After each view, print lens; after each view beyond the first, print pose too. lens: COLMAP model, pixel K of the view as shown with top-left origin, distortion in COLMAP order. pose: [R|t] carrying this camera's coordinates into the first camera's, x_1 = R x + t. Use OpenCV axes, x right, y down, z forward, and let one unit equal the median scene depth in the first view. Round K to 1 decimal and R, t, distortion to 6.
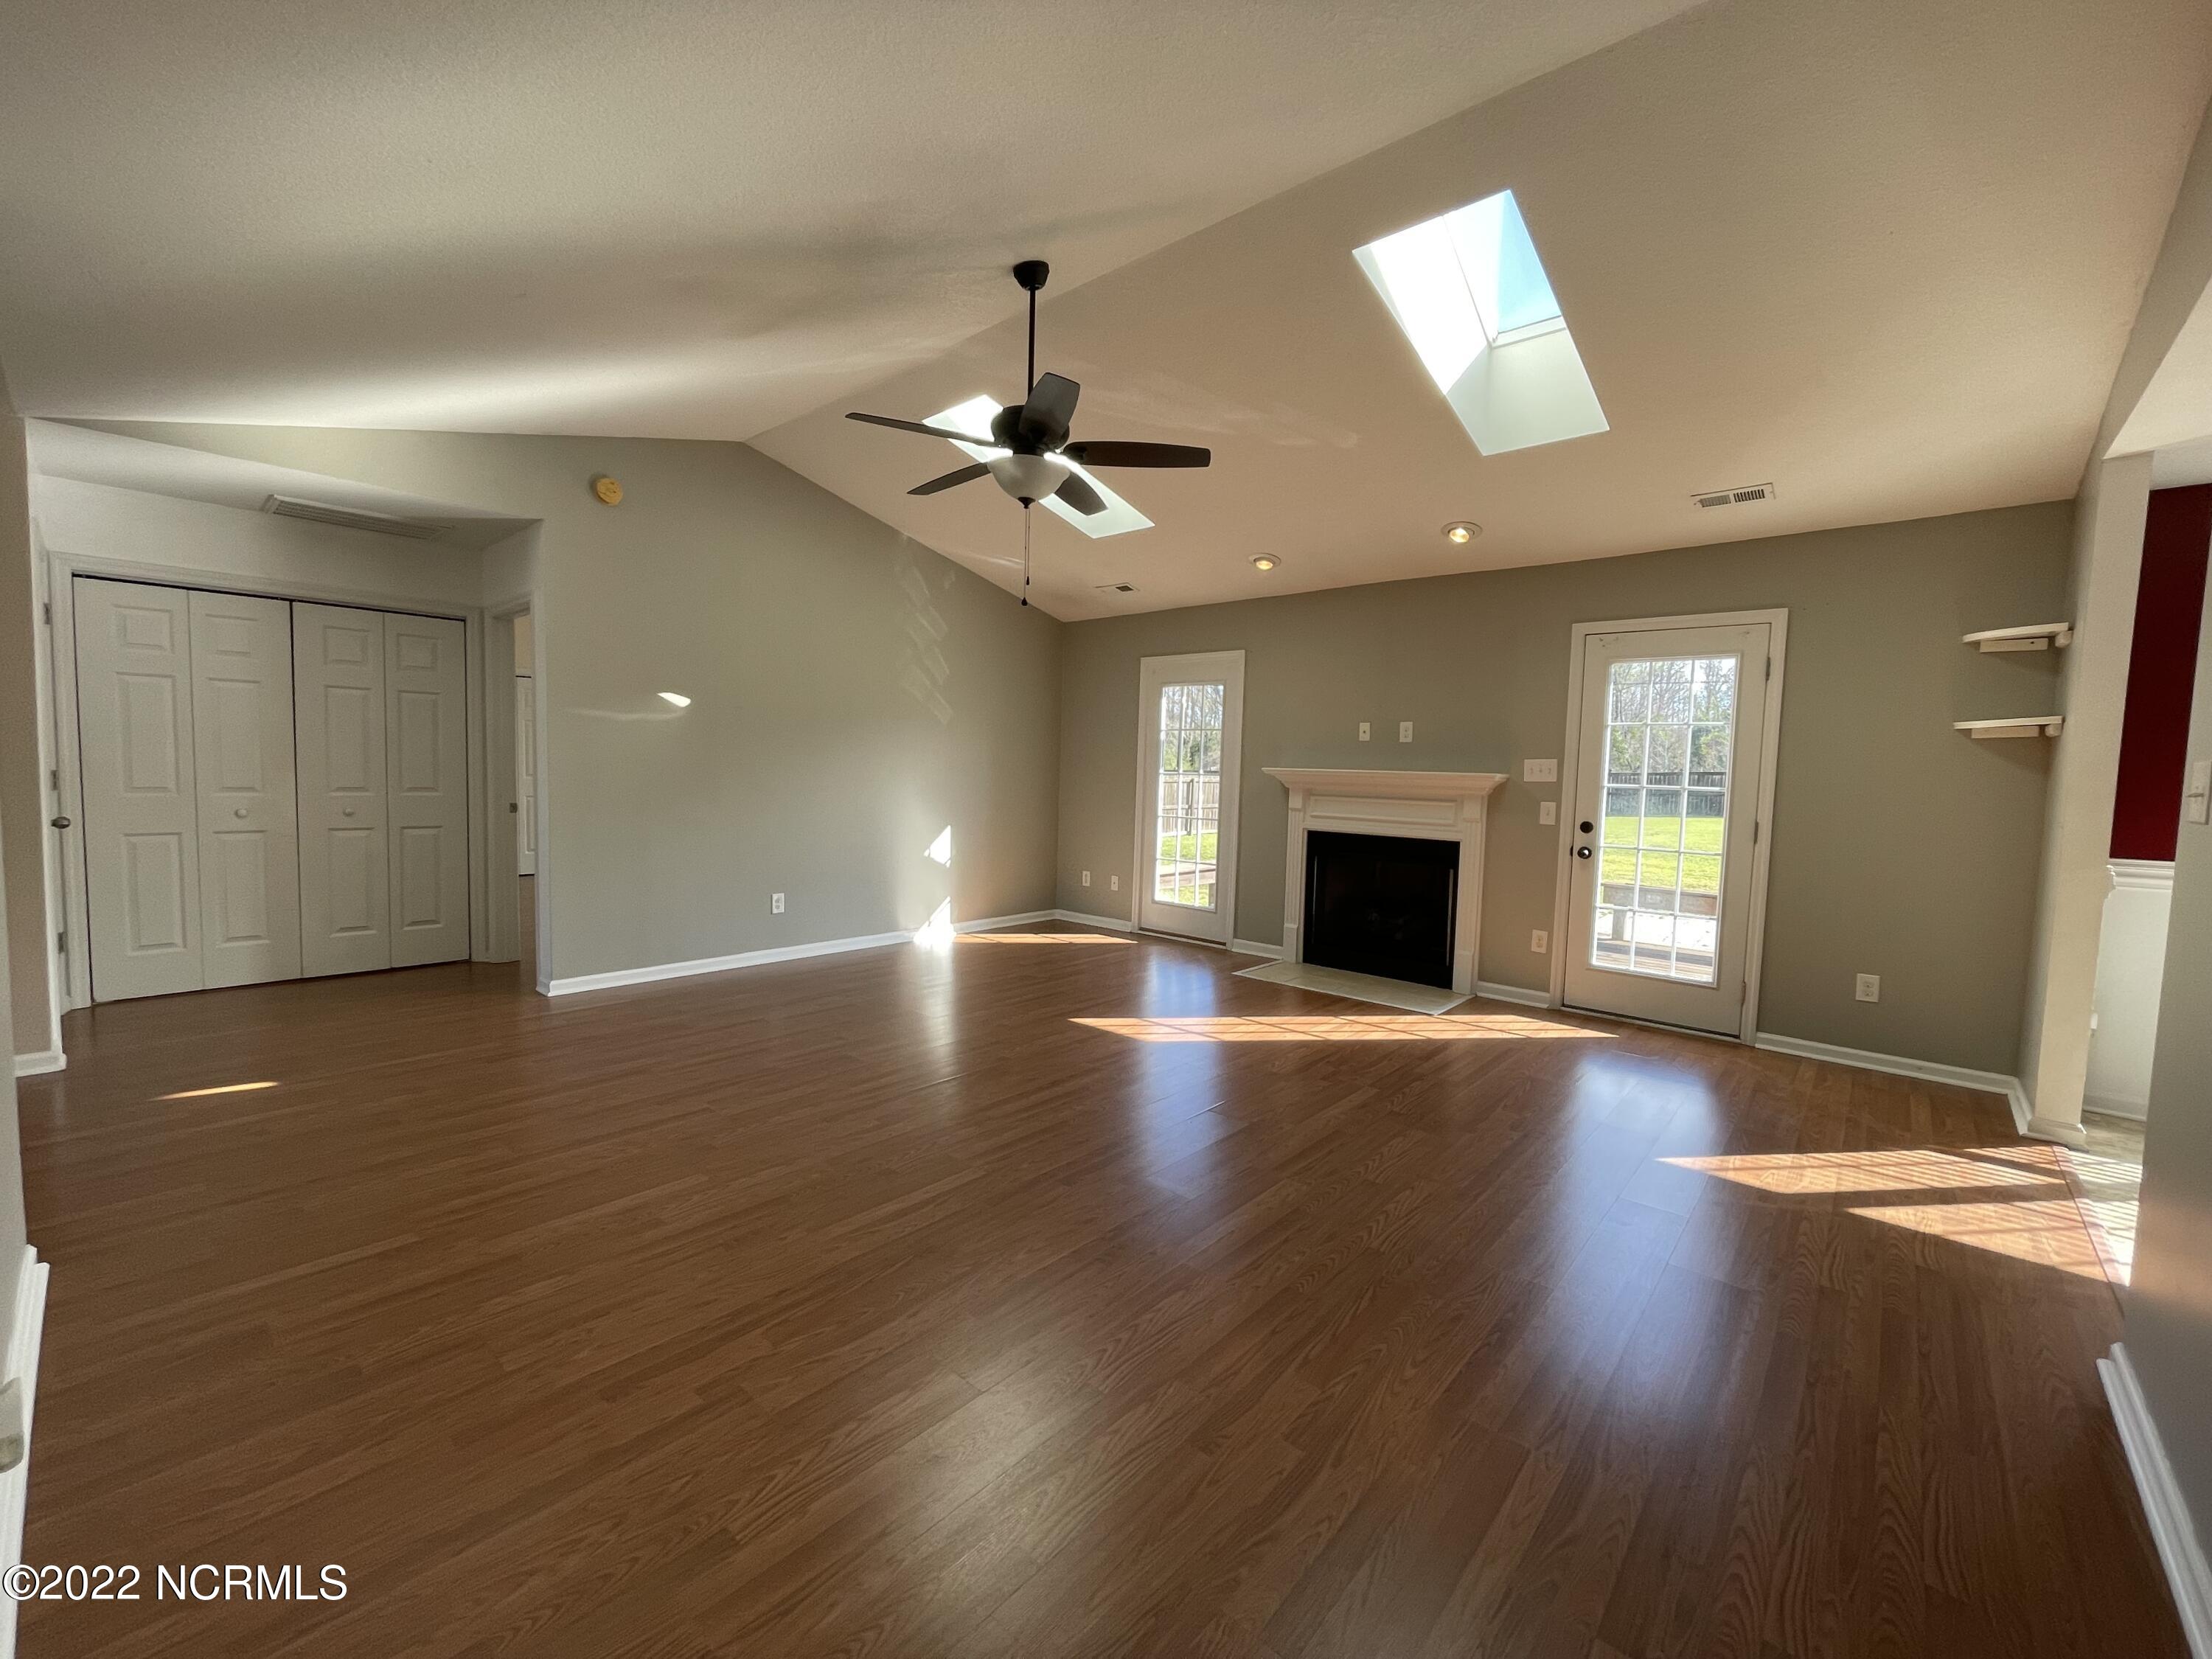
lens RADIAL K [[895.9, 0, 1100.9], [0, 895.9, 822.4], [0, 0, 1]] dist [-0.000628, -0.001343]
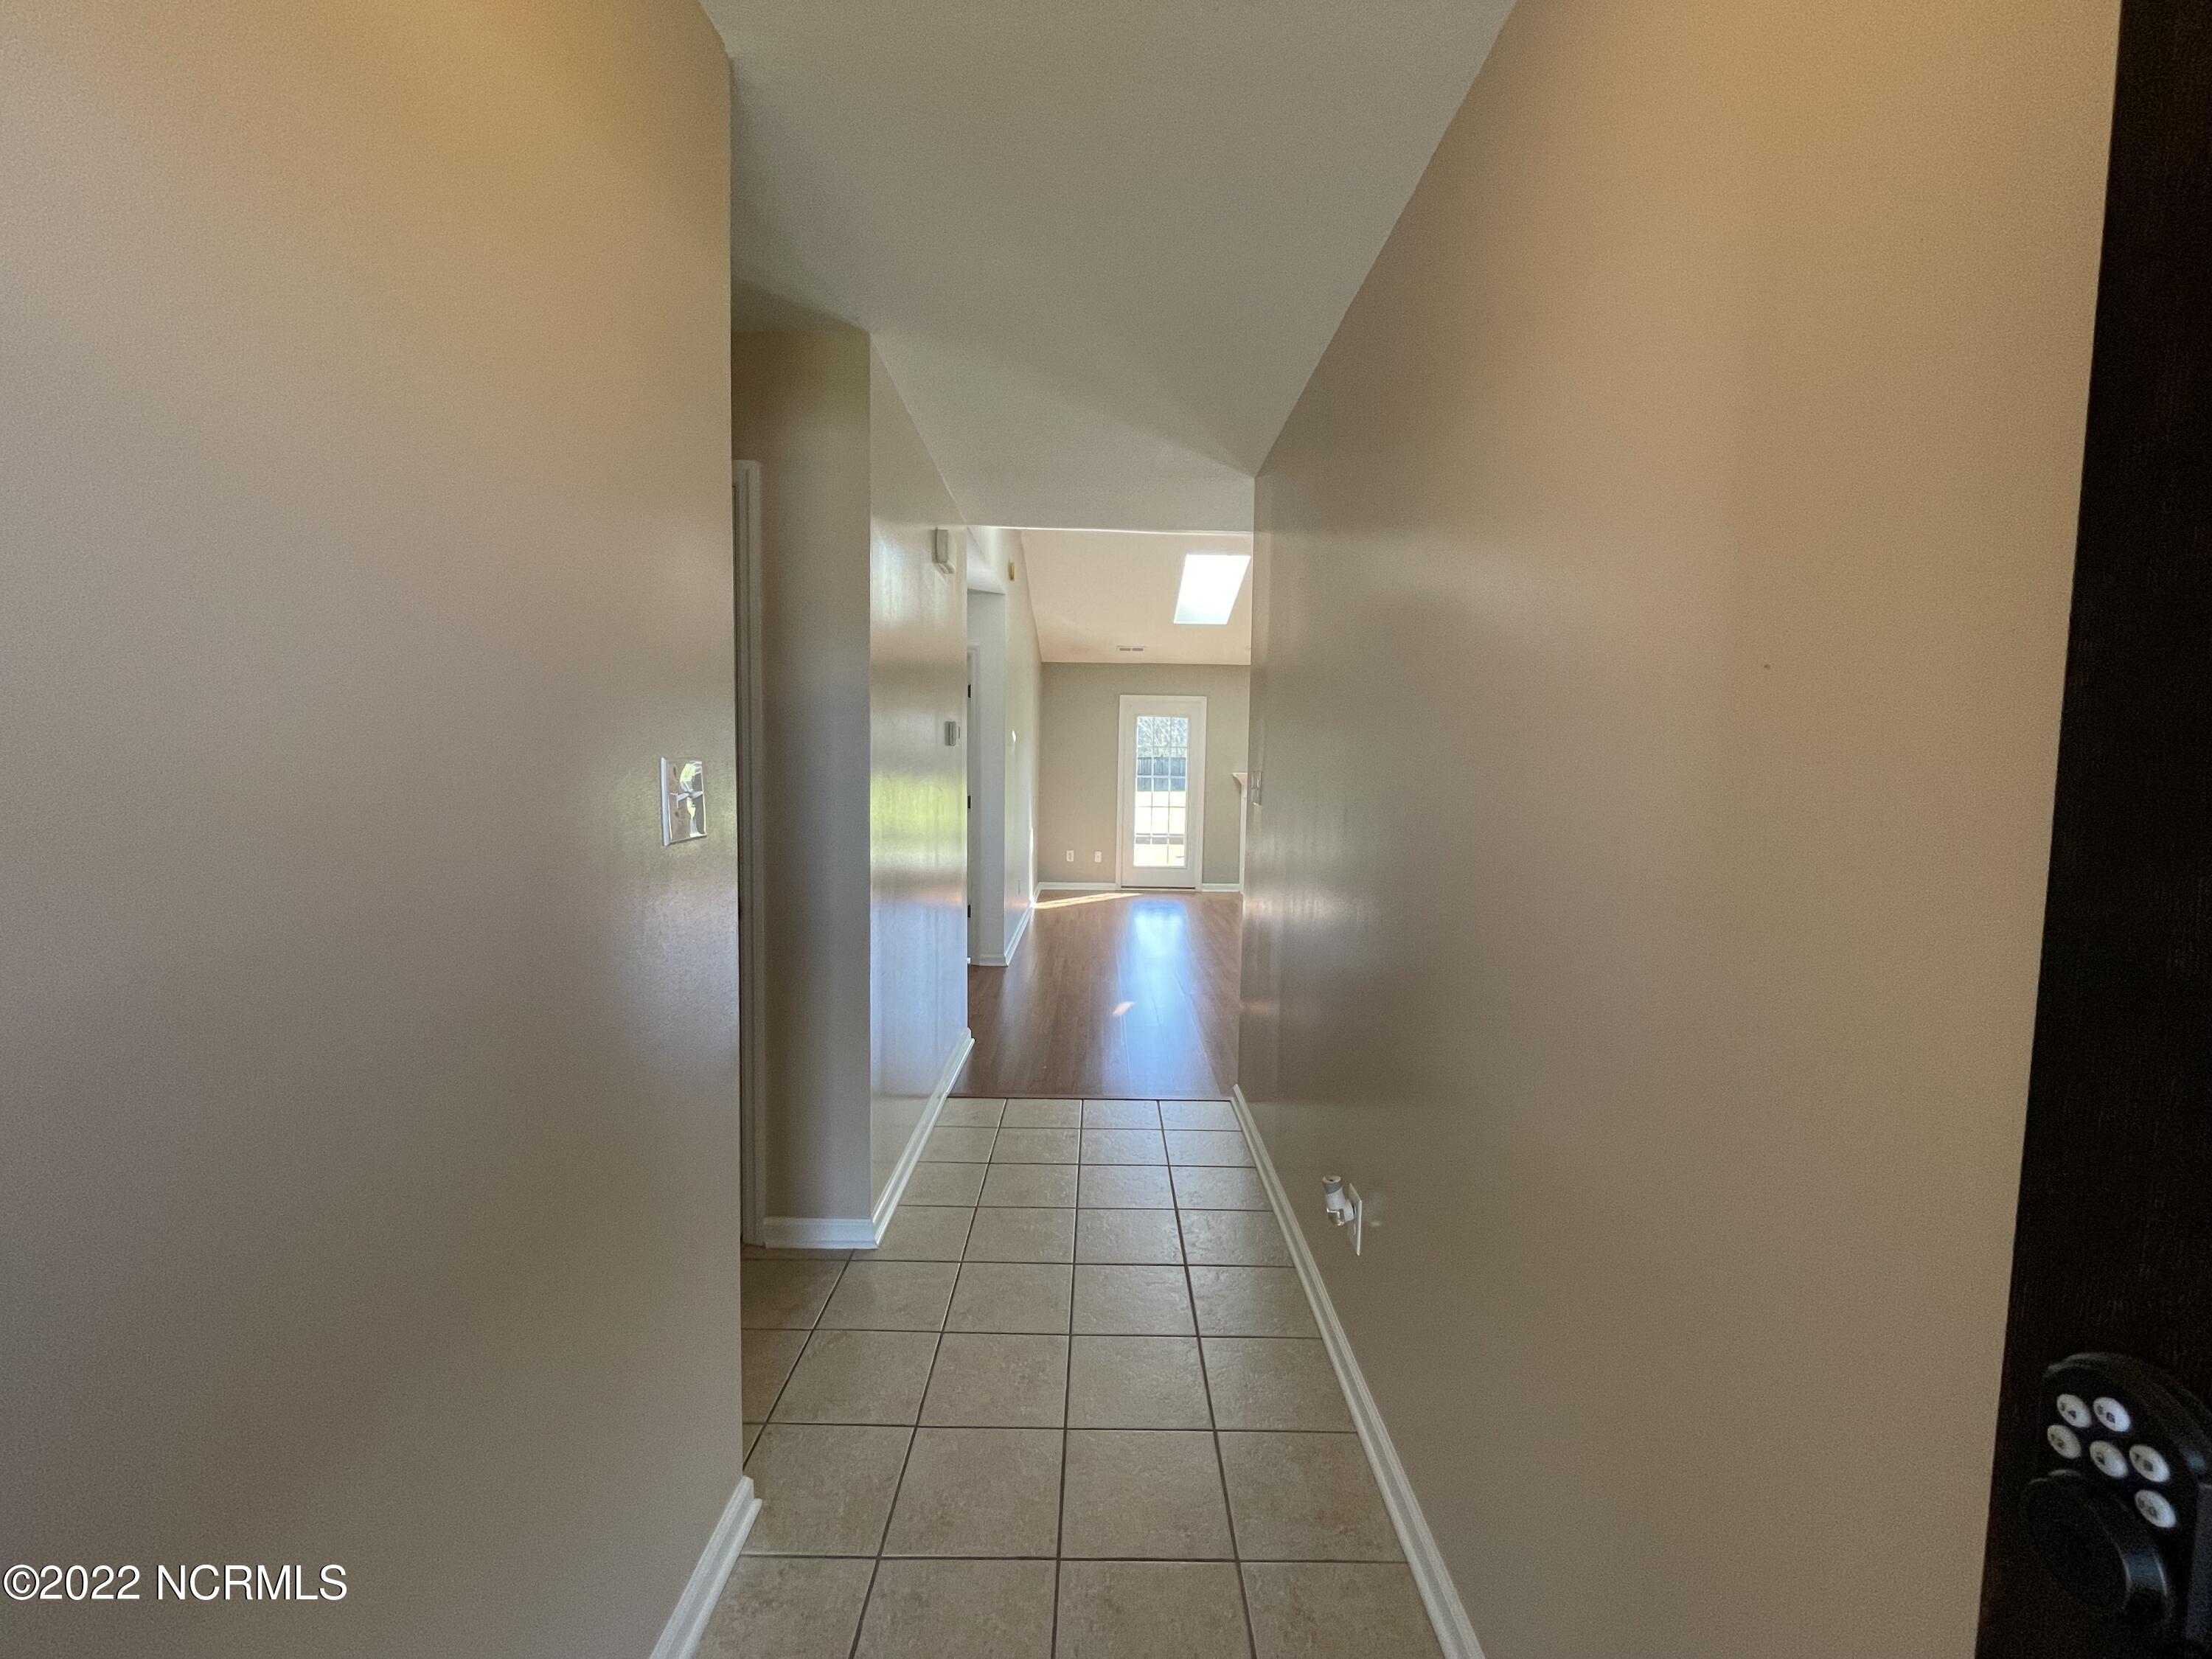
lens RADIAL K [[895.9, 0, 1106.4], [0, 895.9, 835.9], [0, 0, 1]] dist [-0.000628, -0.001343]
pose [[0.748580, -0.074236, 0.658876, -1.916655], [0.053154, 0.997233, 0.051968, -0.038777], [-0.660911, -0.003880, 0.750454, -1.113193]]
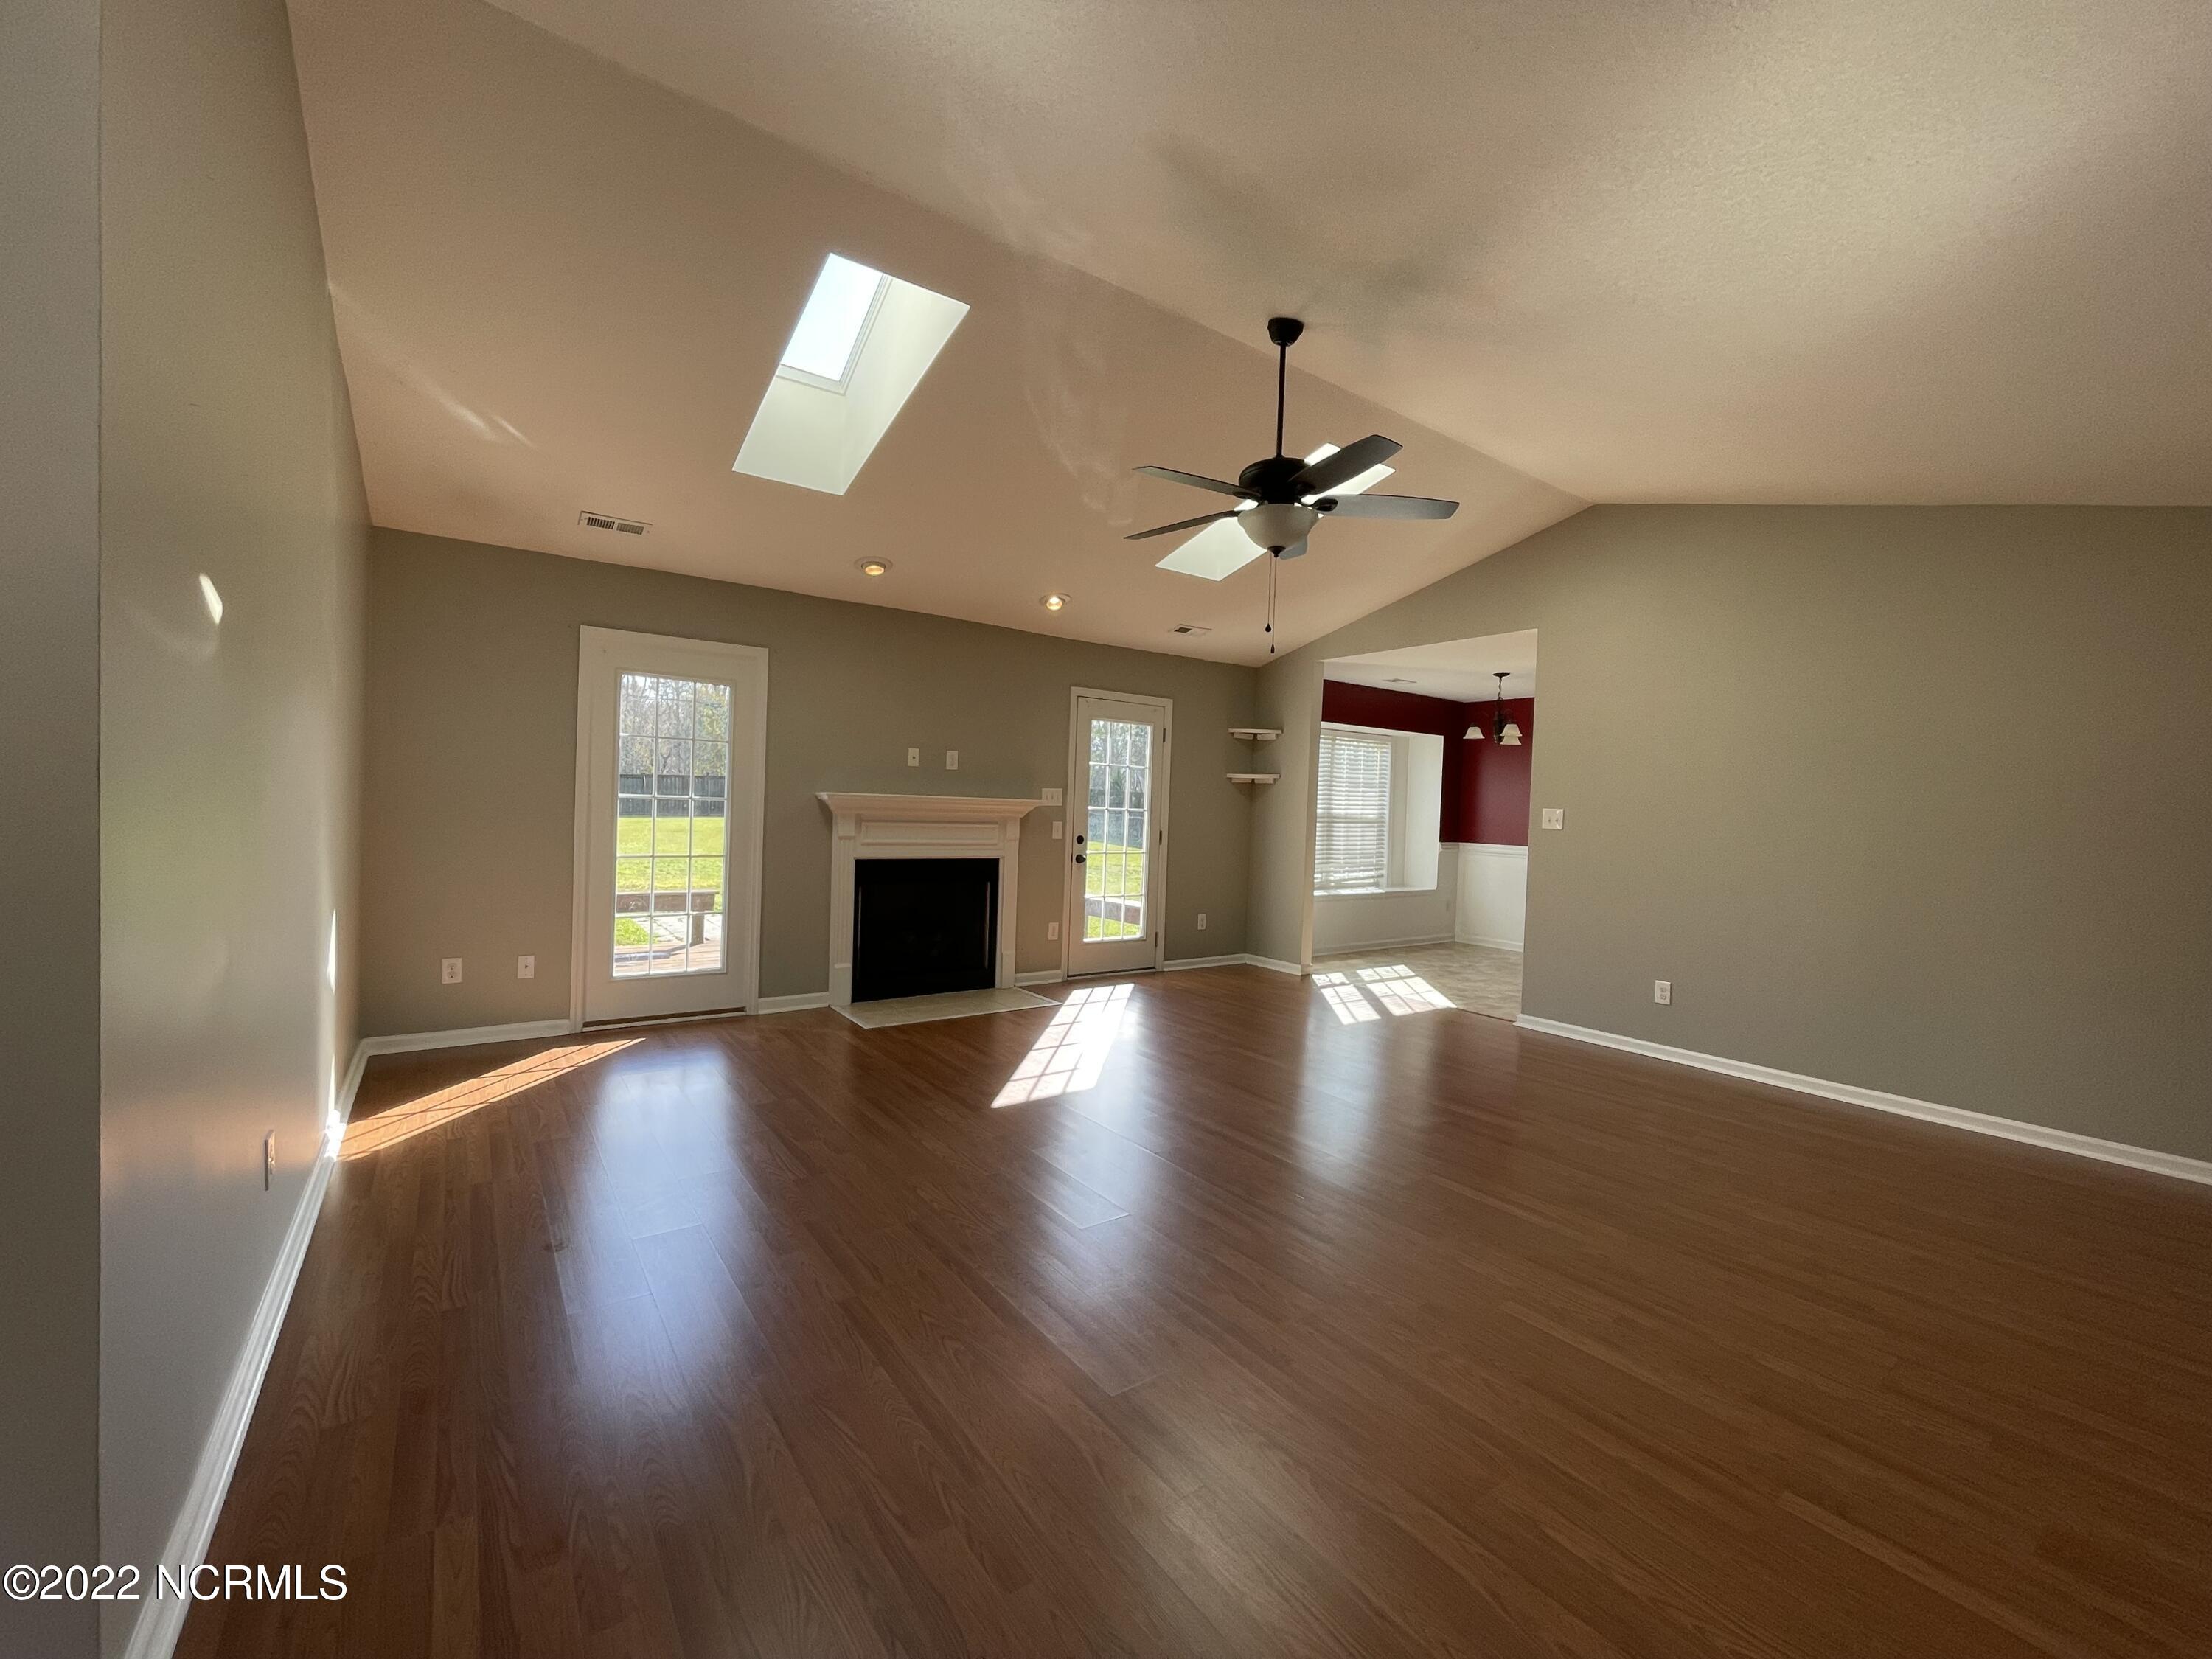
lens RADIAL K [[895.9, 0, 1107.7], [0, 895.9, 835.3], [0, 0, 1]] dist [-0.000628, -0.001343]
pose [[0.226660, -0.050786, 0.972649, -0.644416], [0.034481, 0.998432, 0.044097, -0.050673], [-0.973363, 0.023543, 0.228056, 0.557373]]
